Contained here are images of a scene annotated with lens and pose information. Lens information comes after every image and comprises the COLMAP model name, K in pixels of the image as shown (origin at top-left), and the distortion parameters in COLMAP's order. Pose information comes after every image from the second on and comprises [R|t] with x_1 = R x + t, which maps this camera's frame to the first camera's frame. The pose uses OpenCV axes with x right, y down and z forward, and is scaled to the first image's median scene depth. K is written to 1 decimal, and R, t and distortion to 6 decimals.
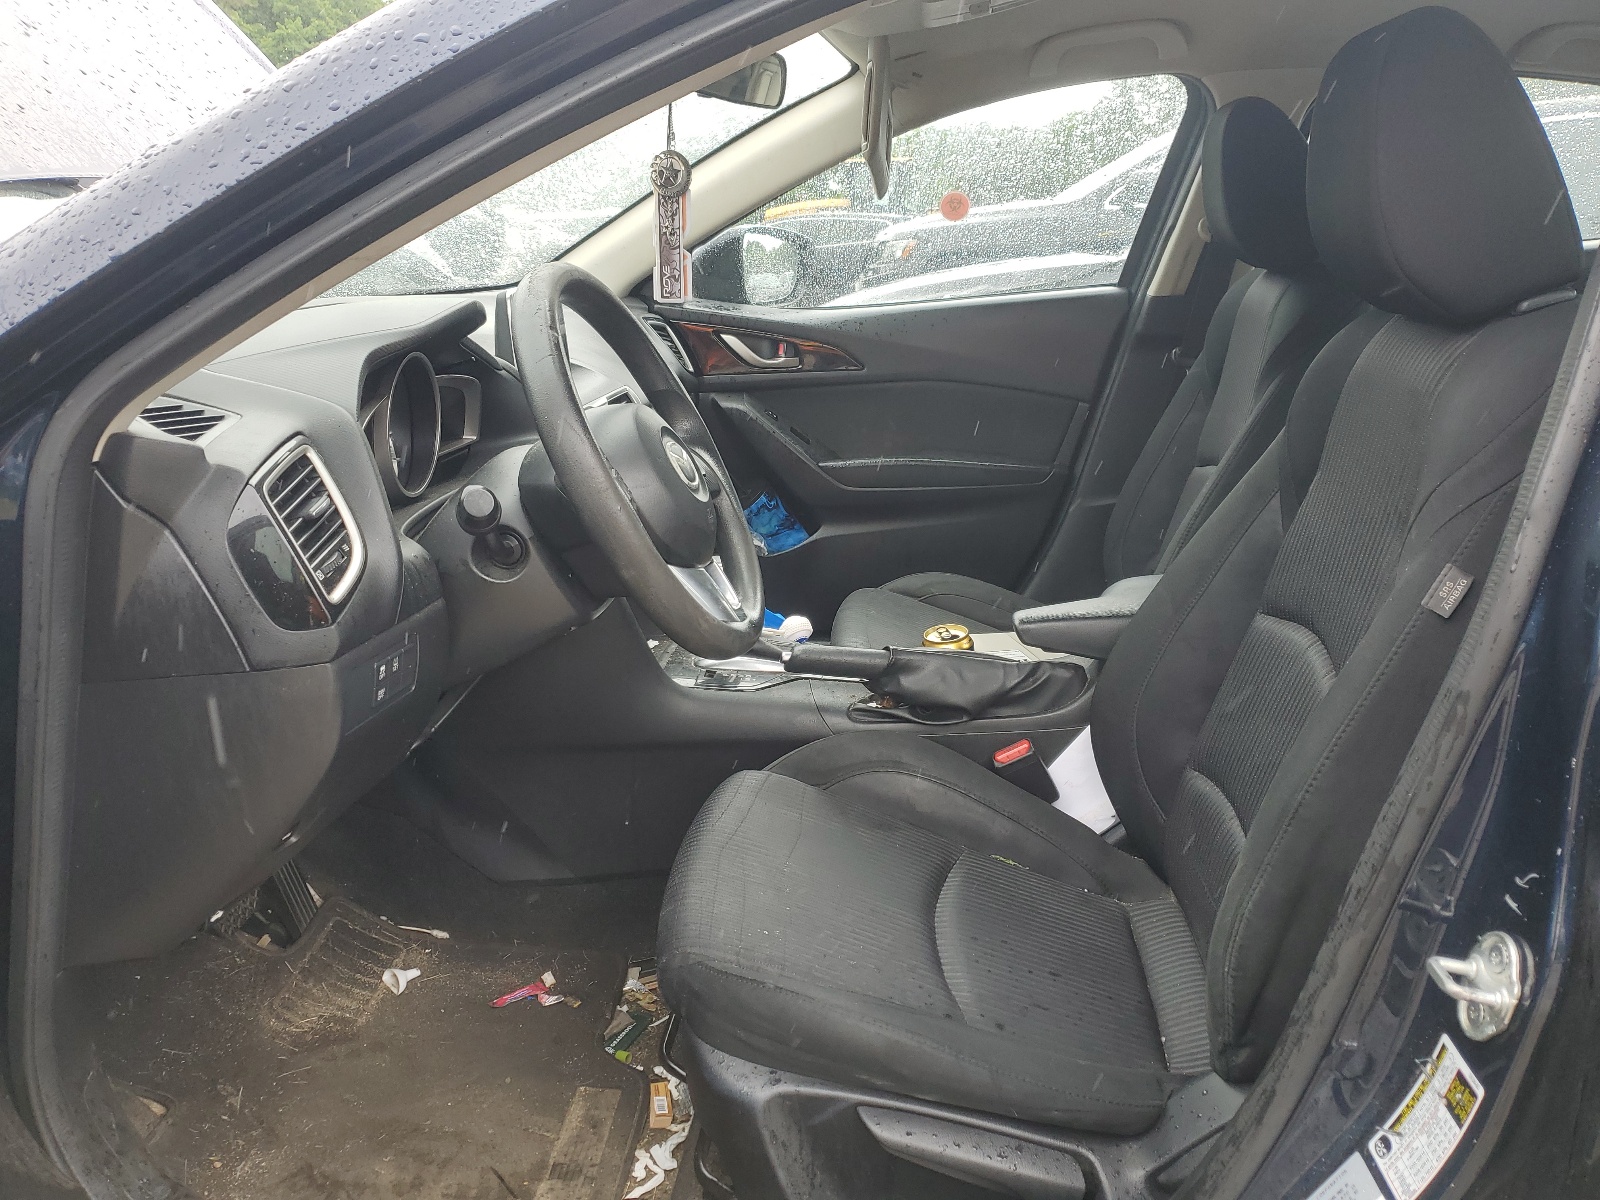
lens RADIAL K [[1210.5, 0, 800.0], [0, 1210.5, 600.0], [0, 0, 1]] dist [0.039224, 0.001047]
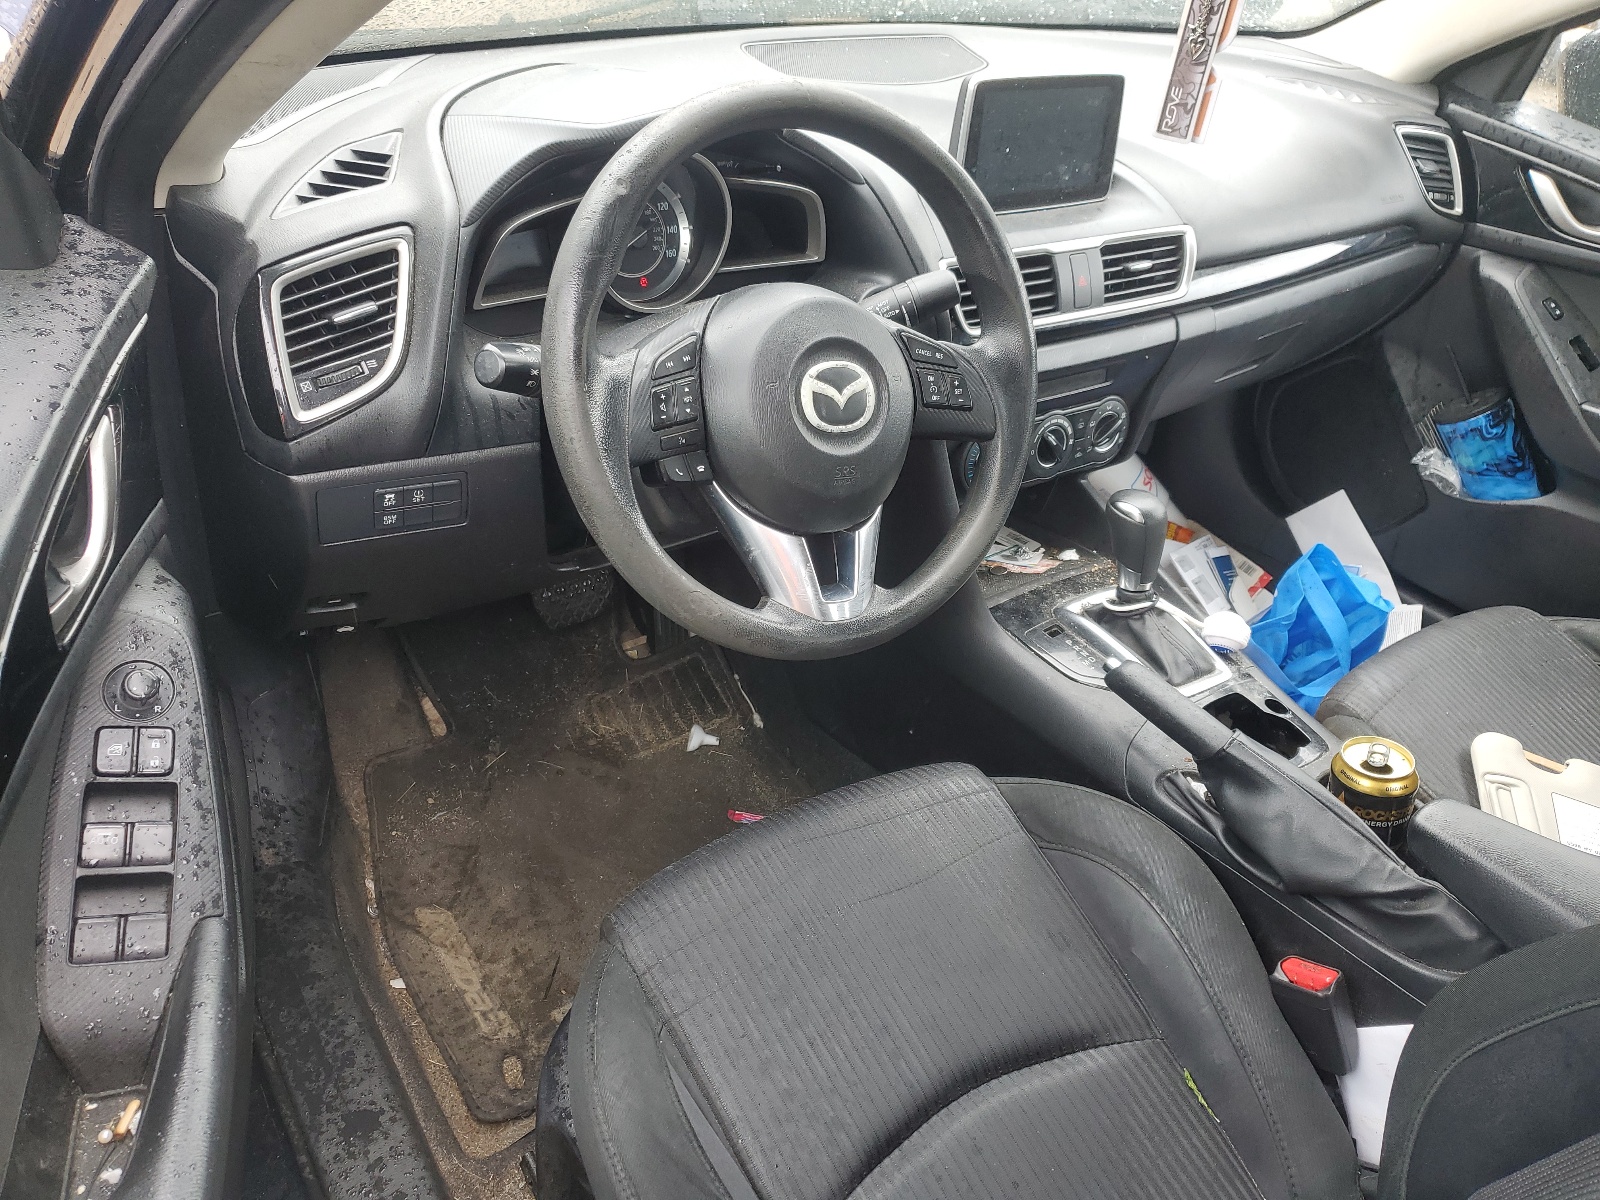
lens RADIAL K [[1210.5, 0, 800.0], [0, 1210.5, 600.0], [0, 0, 1]] dist [0.039224, 0.001047]
pose [[0.657657, 0.481274, -0.579537, 0.275566], [-0.321866, 0.875075, 0.361450, -0.196471], [0.681095, -0.051177, 0.730404, 0.331627]]
